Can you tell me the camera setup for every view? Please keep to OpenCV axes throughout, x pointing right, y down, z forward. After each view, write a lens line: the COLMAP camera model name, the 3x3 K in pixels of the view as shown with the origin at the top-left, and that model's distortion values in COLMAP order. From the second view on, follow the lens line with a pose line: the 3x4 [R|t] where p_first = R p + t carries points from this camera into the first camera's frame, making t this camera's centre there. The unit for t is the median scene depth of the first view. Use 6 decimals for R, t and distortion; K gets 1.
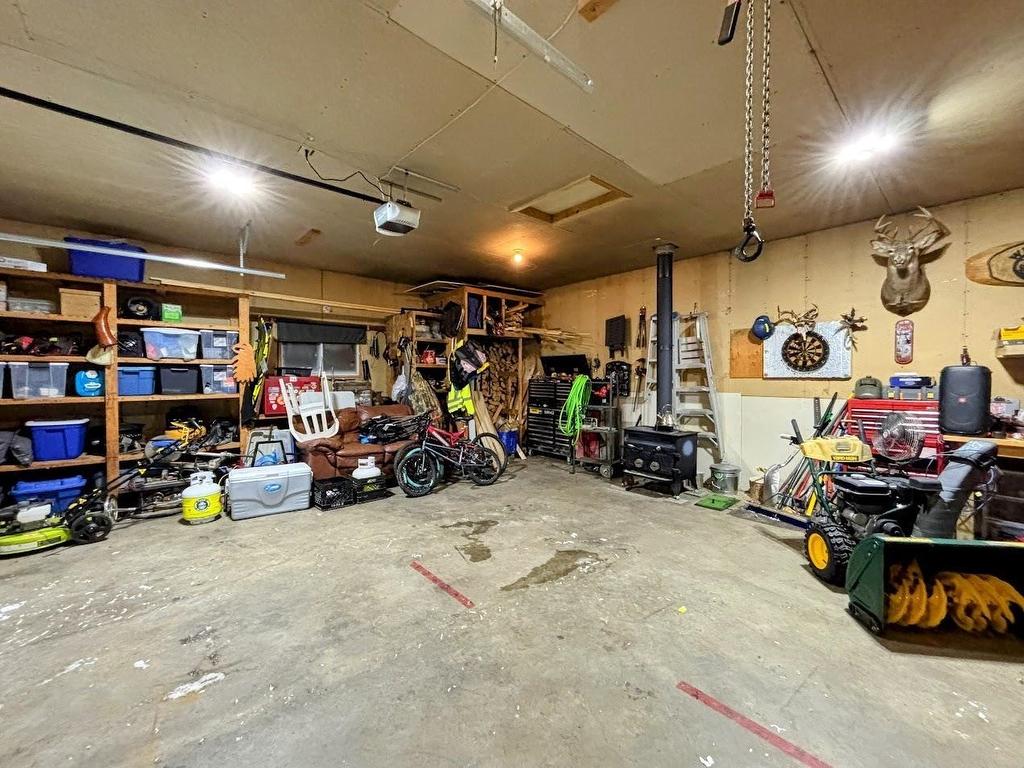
lens RADIAL K [[414.4, 0, 509.6], [0, 414.4, 387.5], [0, 0, 1]] dist [0.007624, -0.000509]
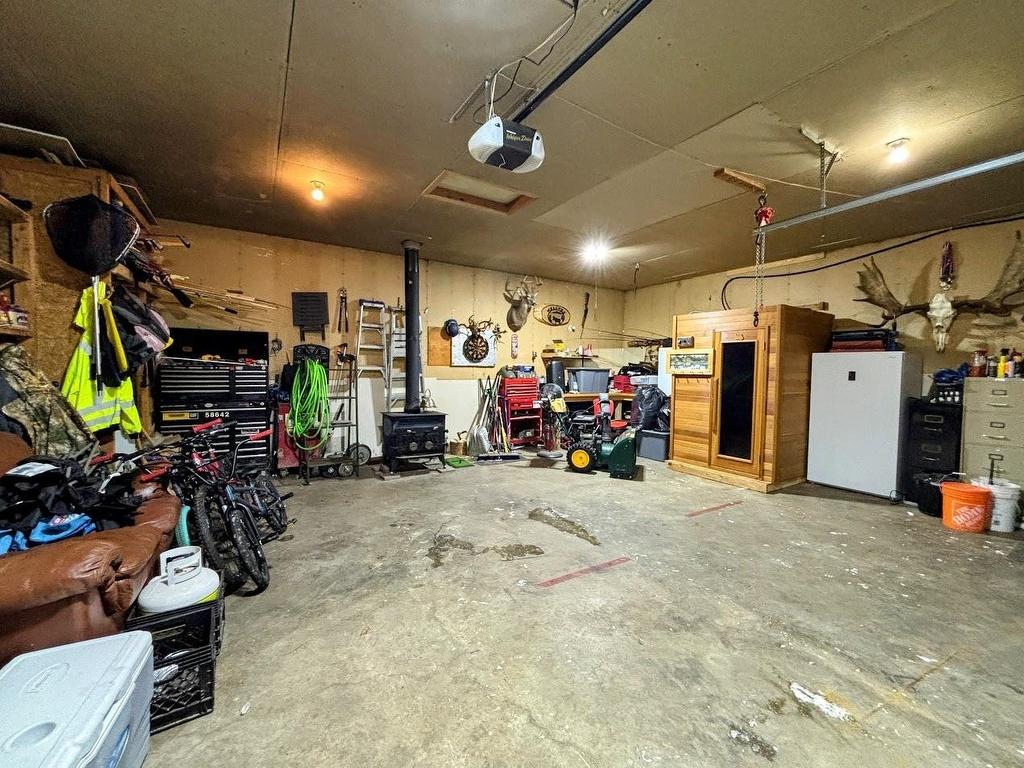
lens RADIAL K [[414.4, 0, 509.6], [0, 414.4, 387.5], [0, 0, 1]] dist [0.007624, -0.000509]
pose [[0.169446, -0.047605, 0.984389, -0.829875], [0.012350, 0.998857, 0.046179, -0.015216], [-0.985462, 0.004333, 0.169840, 0.720897]]
